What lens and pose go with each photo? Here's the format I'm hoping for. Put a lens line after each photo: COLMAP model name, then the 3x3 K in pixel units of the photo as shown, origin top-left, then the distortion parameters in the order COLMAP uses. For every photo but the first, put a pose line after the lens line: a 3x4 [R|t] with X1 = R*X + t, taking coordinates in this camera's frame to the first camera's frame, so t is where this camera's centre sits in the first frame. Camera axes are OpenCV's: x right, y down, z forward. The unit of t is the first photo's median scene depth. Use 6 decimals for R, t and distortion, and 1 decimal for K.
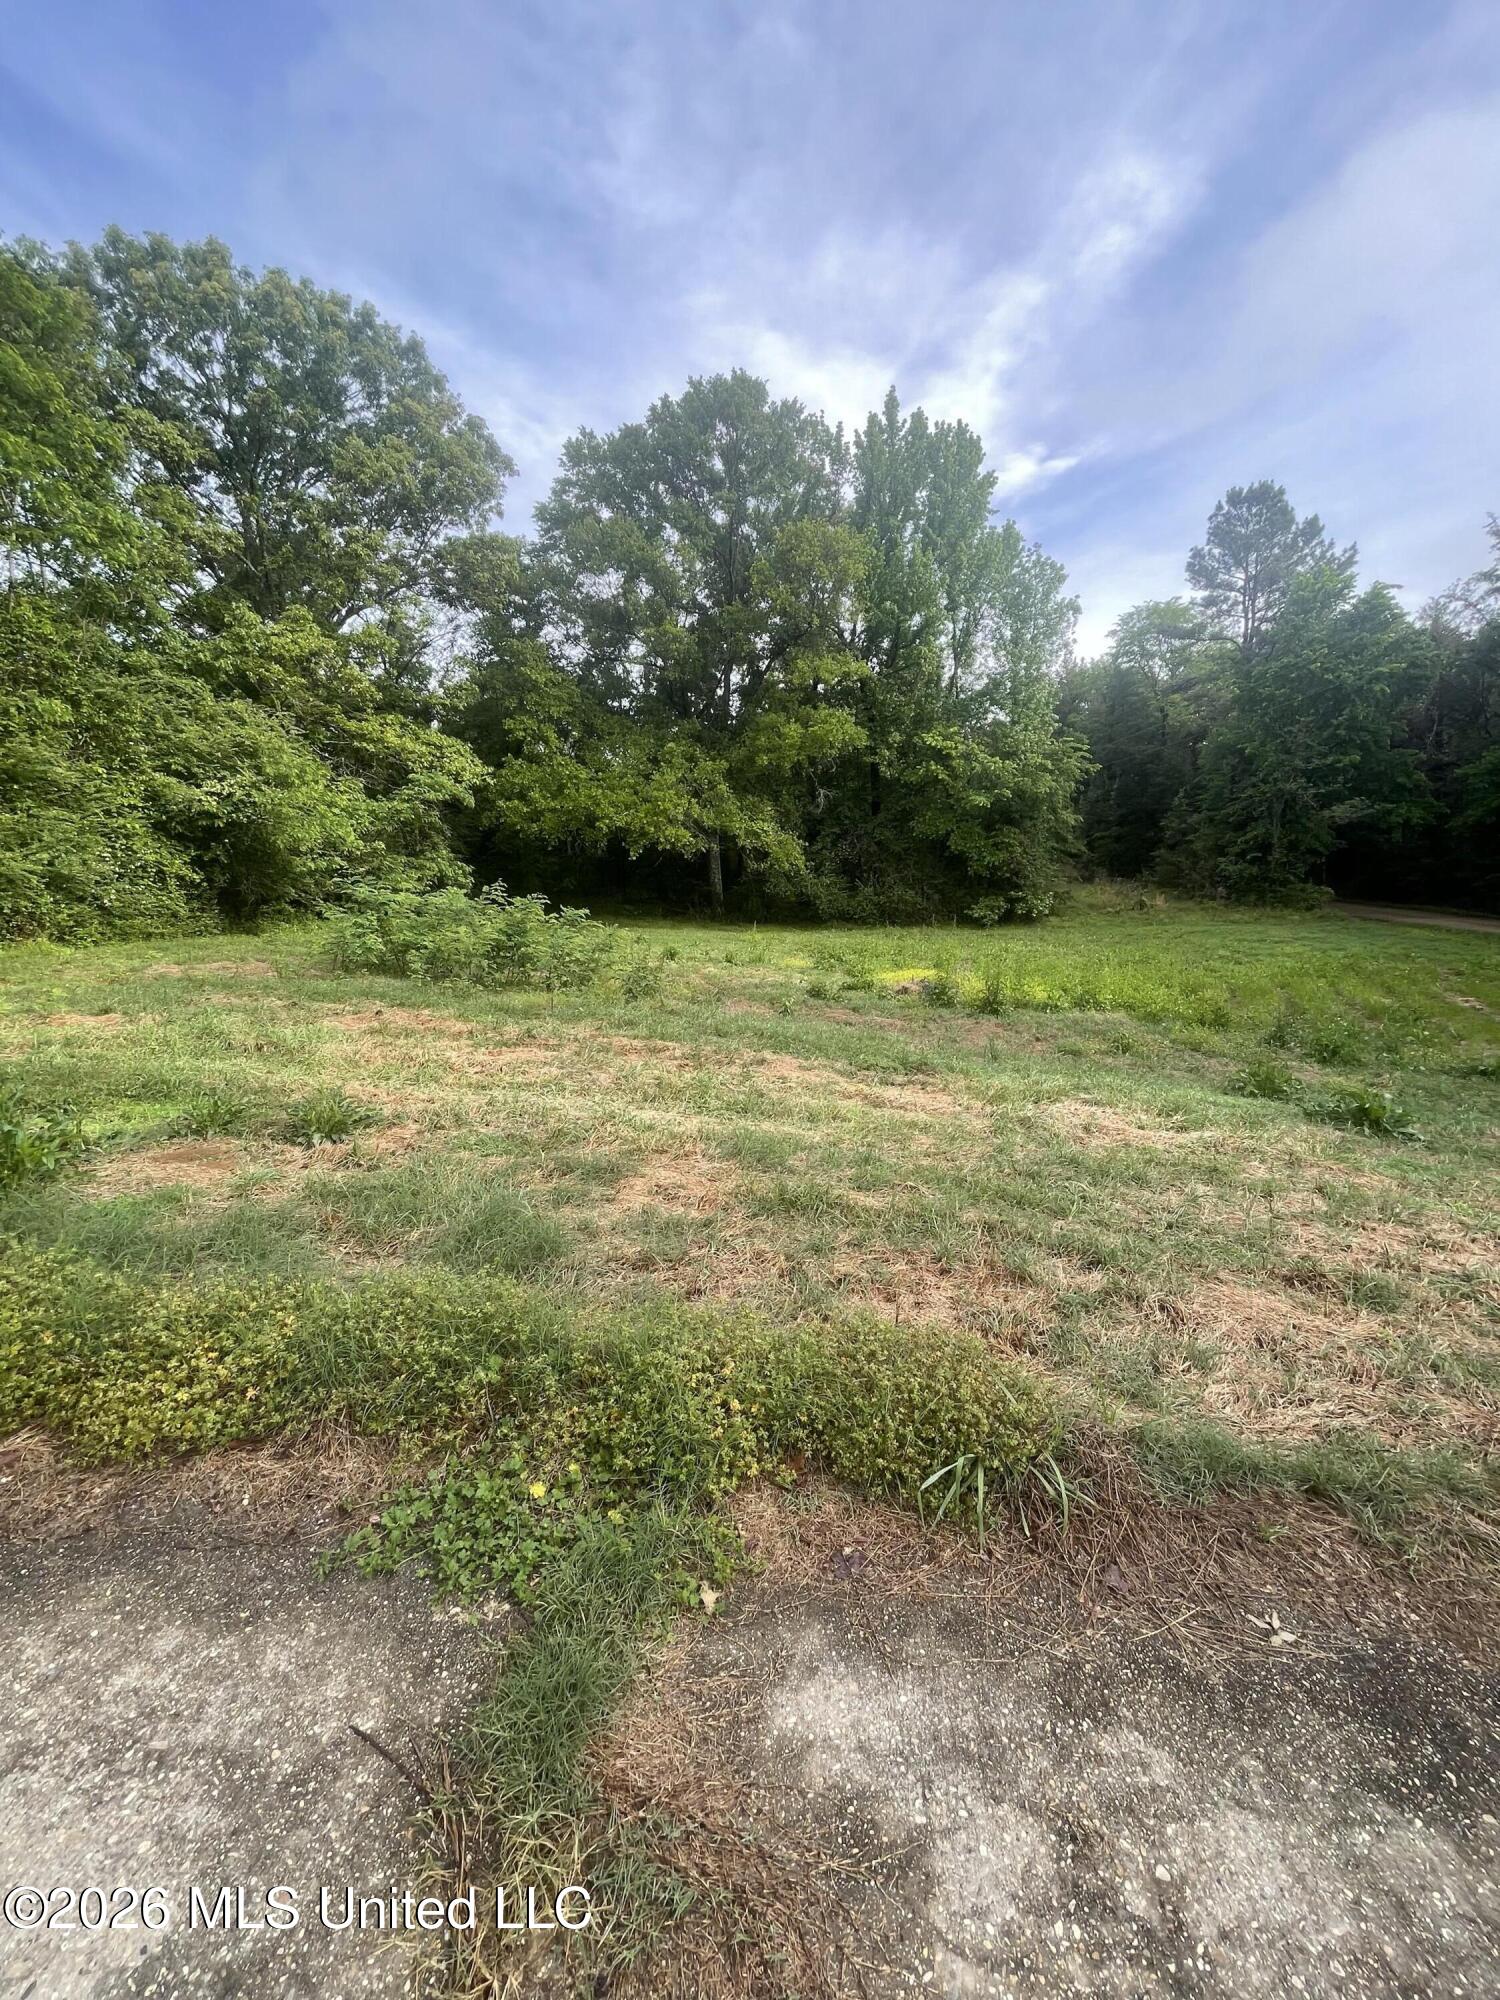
lens RADIAL K [[800.0, 0, 749.6], [0, 800.0, 1001.4], [0, 0, 1]] dist [0.000615, 0.000030]
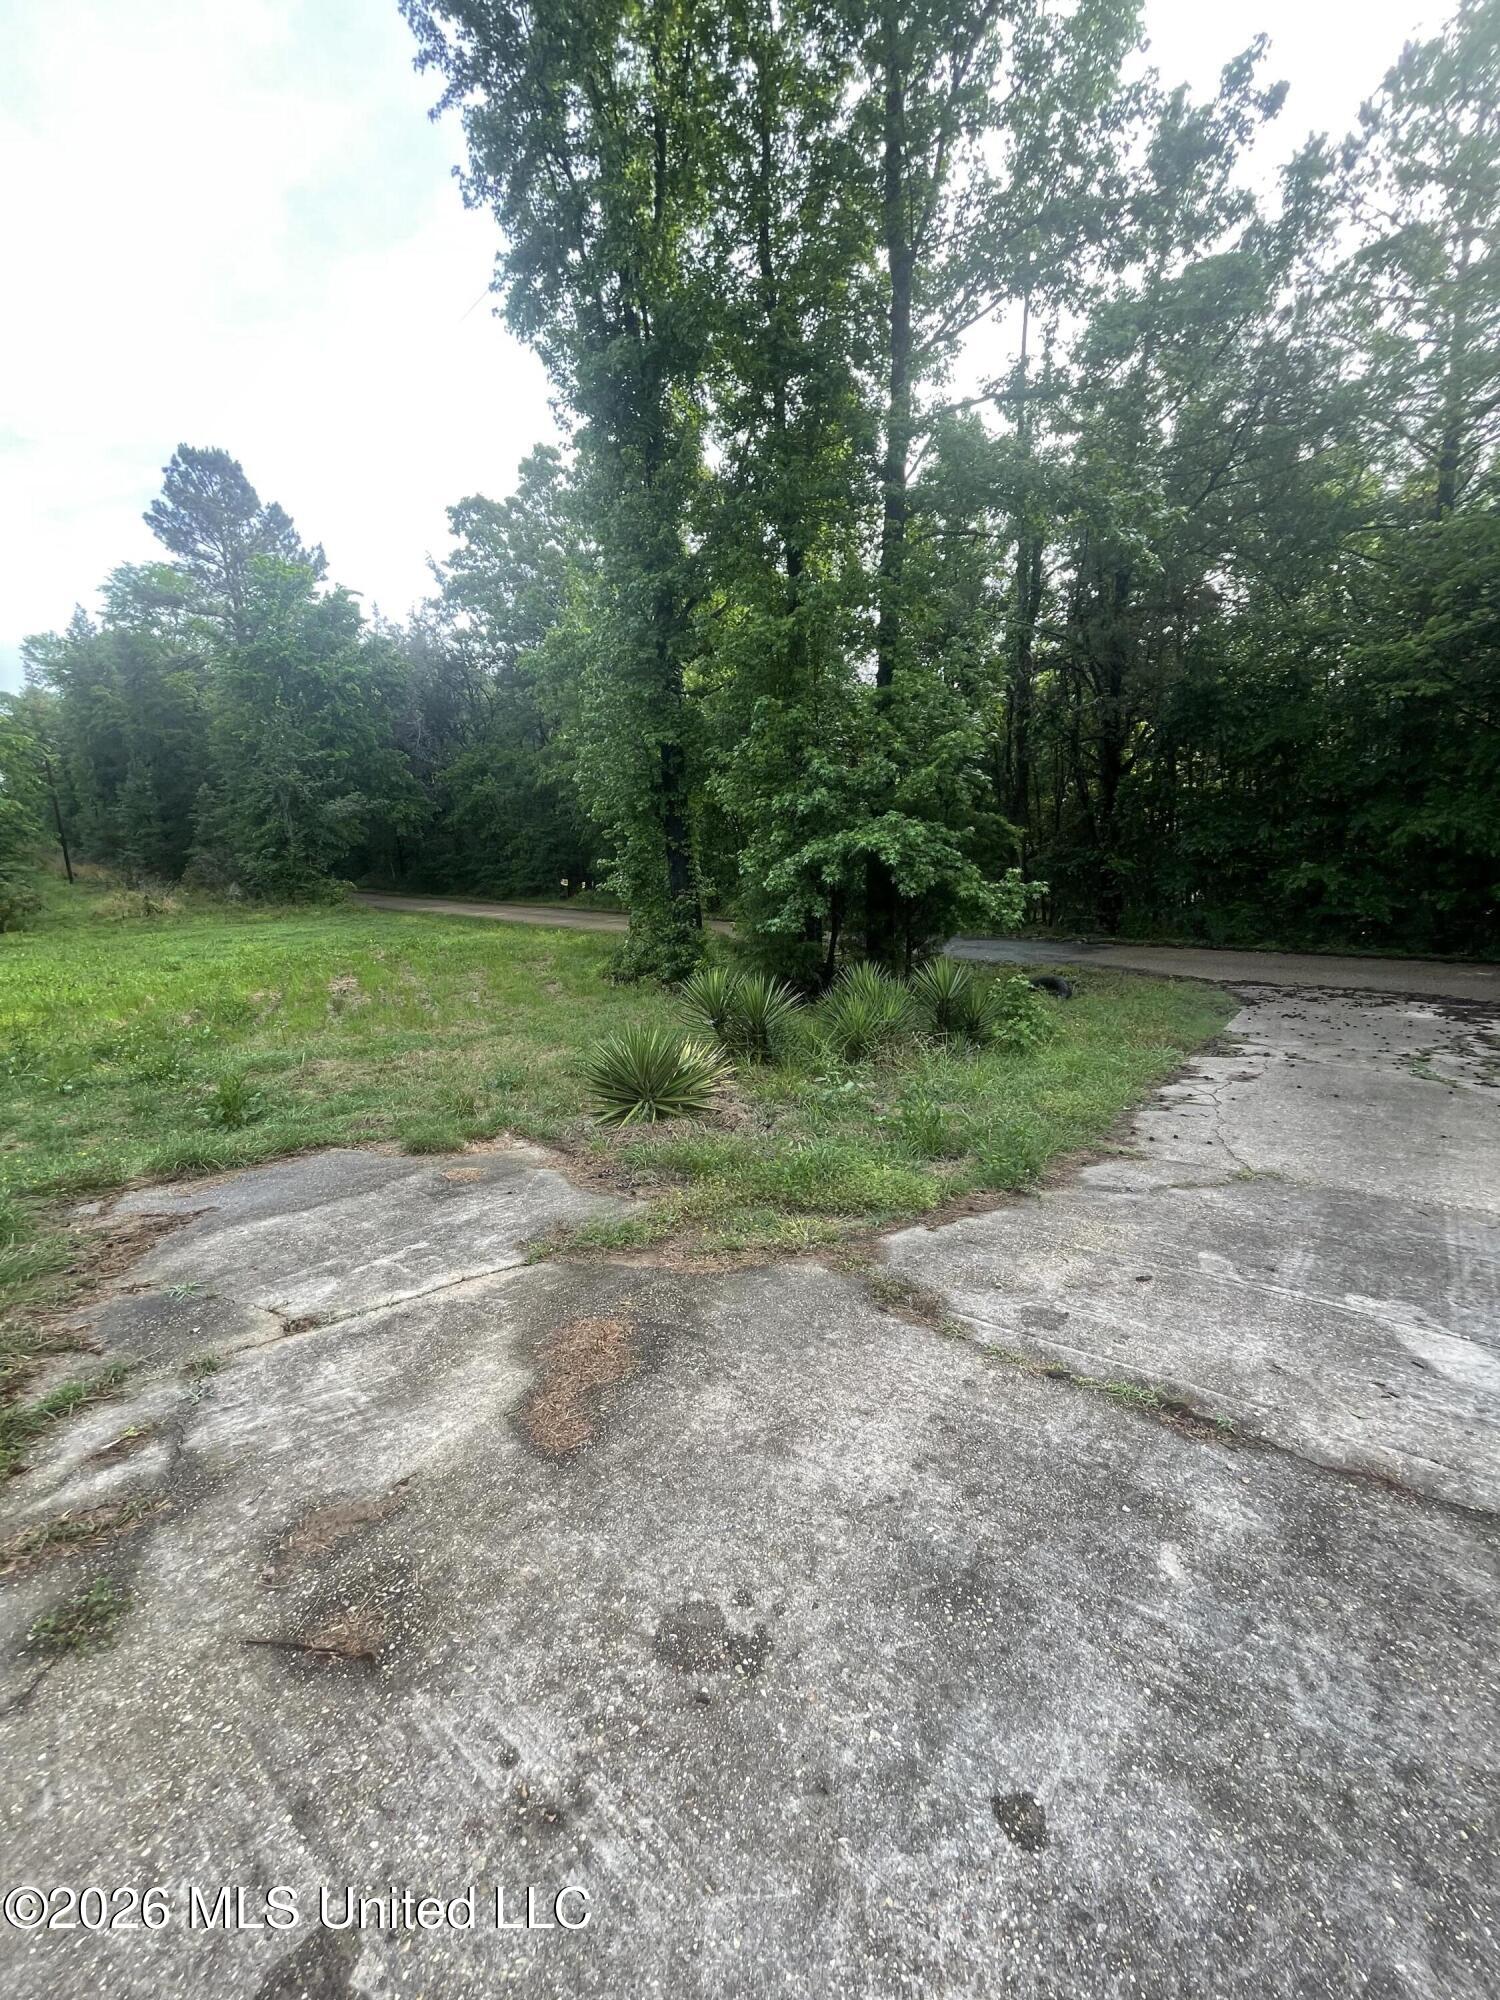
lens RADIAL K [[800.0, 0, 751.9], [0, 800.0, 999.1], [0, 0, 1]] dist [0.000615, 0.000030]
pose [[0.571799, -0.148890, 0.806770, 0.170667], [0.156671, 0.985113, 0.070762, 0.011257], [-0.805295, 0.085936, 0.586613, 0.012968]]
